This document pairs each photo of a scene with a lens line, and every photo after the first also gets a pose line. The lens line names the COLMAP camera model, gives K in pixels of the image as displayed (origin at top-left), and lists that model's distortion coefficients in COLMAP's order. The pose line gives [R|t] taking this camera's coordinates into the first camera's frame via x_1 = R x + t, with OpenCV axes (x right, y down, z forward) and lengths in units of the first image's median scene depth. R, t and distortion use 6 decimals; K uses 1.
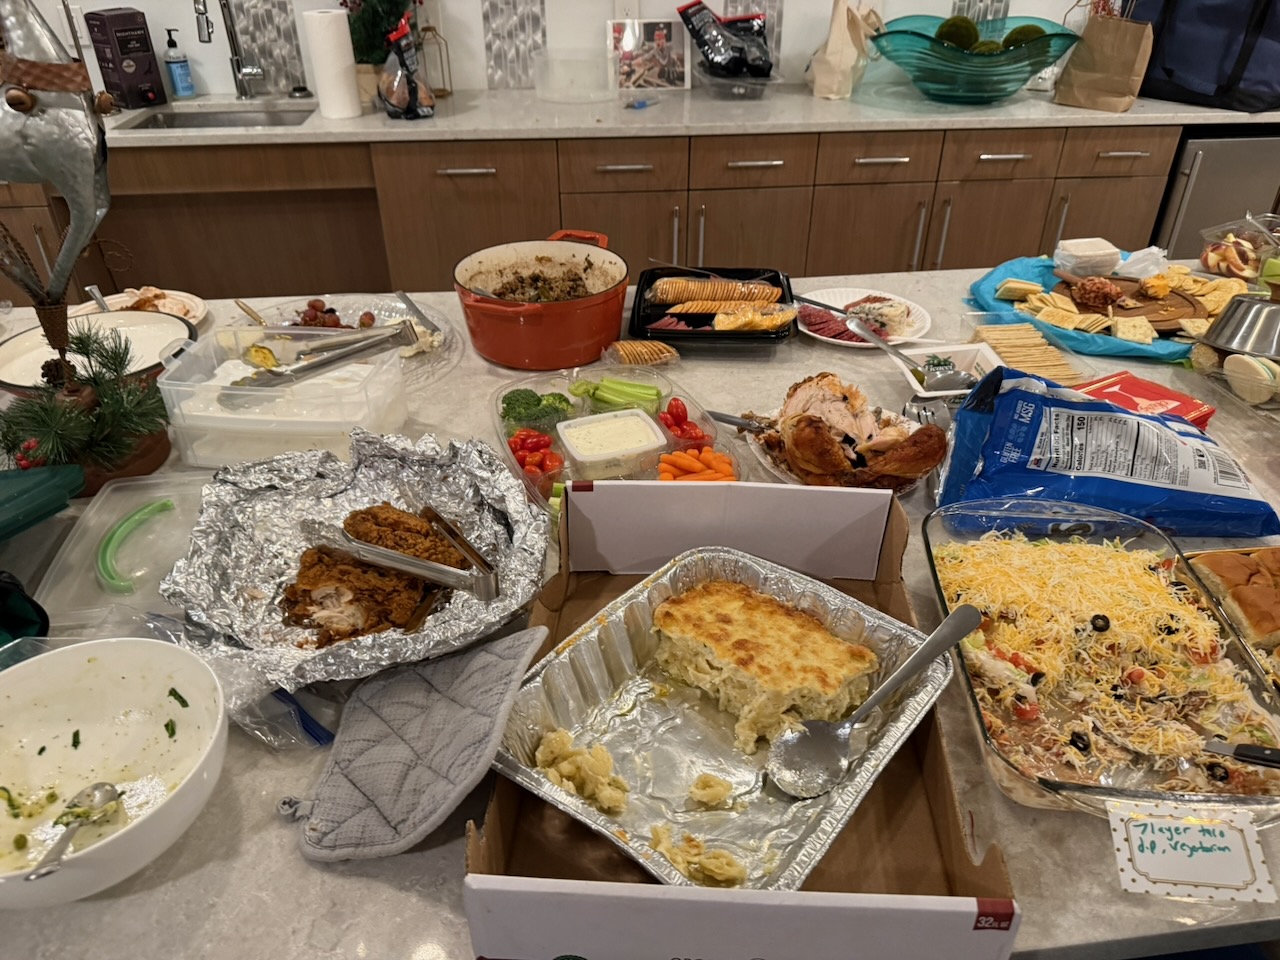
lens RADIAL K [[914.2, 0, 643.6], [0, 914.2, 486.0], [0, 0, 1]] dist [0.018827, -0.023017]
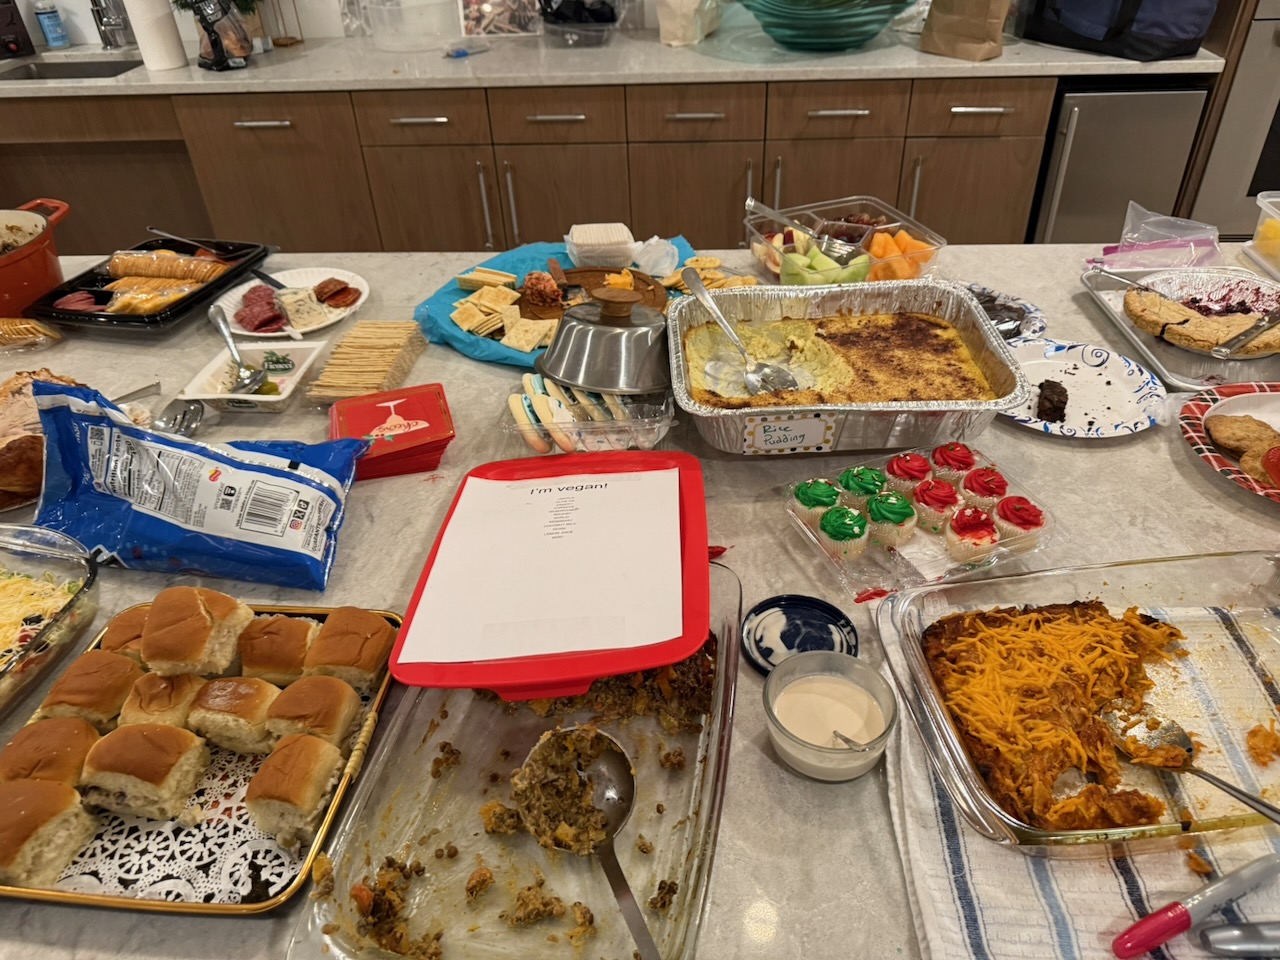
lens RADIAL K [[914.2, 0, 600.0], [0, 914.2, 495.1], [0, 0, 1]] dist [0.018827, -0.023017]
pose [[0.983650, 0.074981, -0.163739, 0.338031], [-0.064258, 0.995487, 0.069838, -0.035709], [0.168236, -0.058174, 0.984029, 0.060559]]
